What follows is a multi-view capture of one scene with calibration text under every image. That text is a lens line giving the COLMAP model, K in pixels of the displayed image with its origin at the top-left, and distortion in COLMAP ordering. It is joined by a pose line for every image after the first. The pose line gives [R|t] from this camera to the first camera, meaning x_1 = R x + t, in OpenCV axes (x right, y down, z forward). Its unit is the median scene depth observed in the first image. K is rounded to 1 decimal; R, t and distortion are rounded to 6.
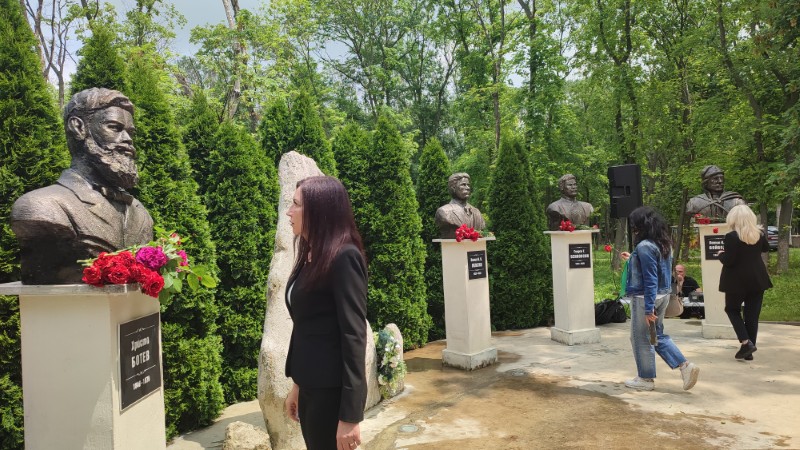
lens RADIAL K [[580.4, 0, 400.0], [0, 580.4, 225.0], [0, 0, 1]] dist [0.042255, -0.039773]
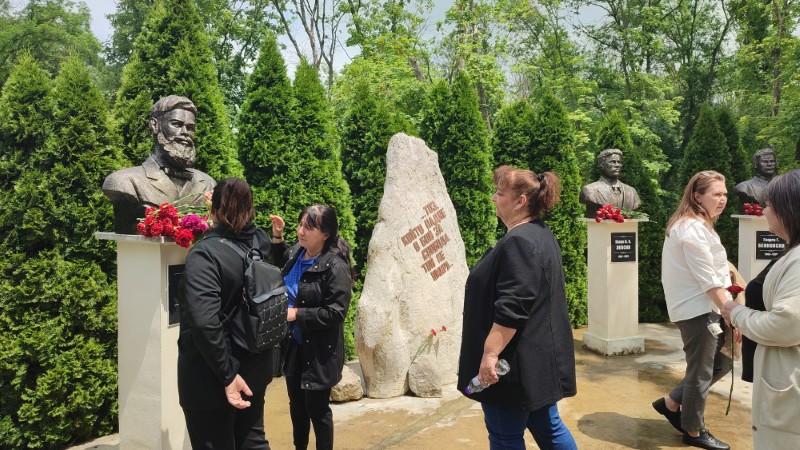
lens RADIAL K [[580.4, 0, 400.0], [0, 580.4, 225.0], [0, 0, 1]] dist [0.042255, -0.039773]
pose [[0.903235, 0.048894, -0.426353, 0.205469], [-0.029563, 0.998217, 0.051845, -0.005735], [0.428127, -0.034224, 0.903070, -0.009108]]
